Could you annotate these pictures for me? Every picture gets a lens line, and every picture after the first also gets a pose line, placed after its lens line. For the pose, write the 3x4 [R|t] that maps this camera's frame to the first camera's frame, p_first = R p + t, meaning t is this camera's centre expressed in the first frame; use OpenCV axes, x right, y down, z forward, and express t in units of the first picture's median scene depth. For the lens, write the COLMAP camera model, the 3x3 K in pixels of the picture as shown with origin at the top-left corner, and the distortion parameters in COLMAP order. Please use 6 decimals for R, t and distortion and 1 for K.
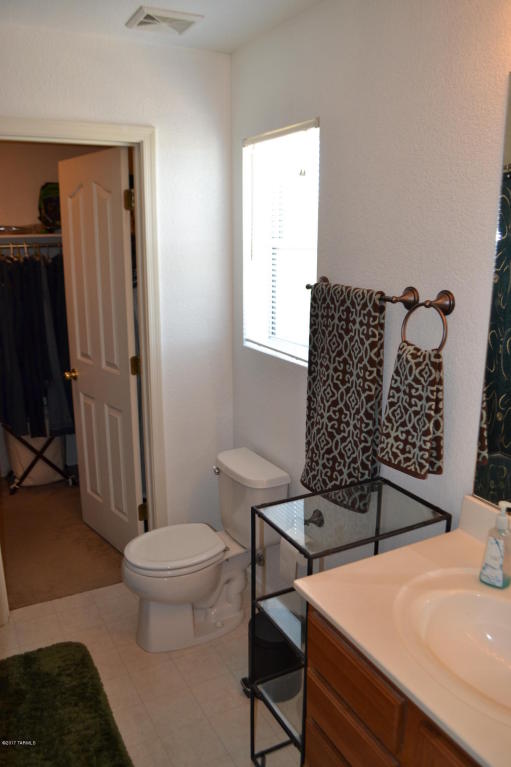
lens RADIAL K [[617.8, 0, 272.4], [0, 617.8, 377.8], [0, 0, 1]] dist [-0.080642, 0.018299]
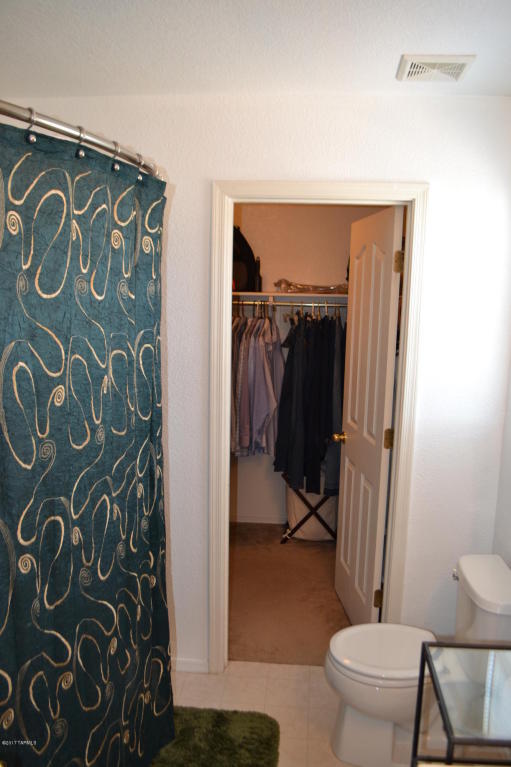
lens RADIAL K [[617.8, 0, 260.4], [0, 617.8, 384.4], [0, 0, 1]] dist [-0.080642, 0.018299]
pose [[0.832102, 0.098838, -0.545745, 0.140555], [-0.145803, 0.988365, -0.043309, -0.040837], [0.535115, 0.115609, 0.836831, 0.147430]]
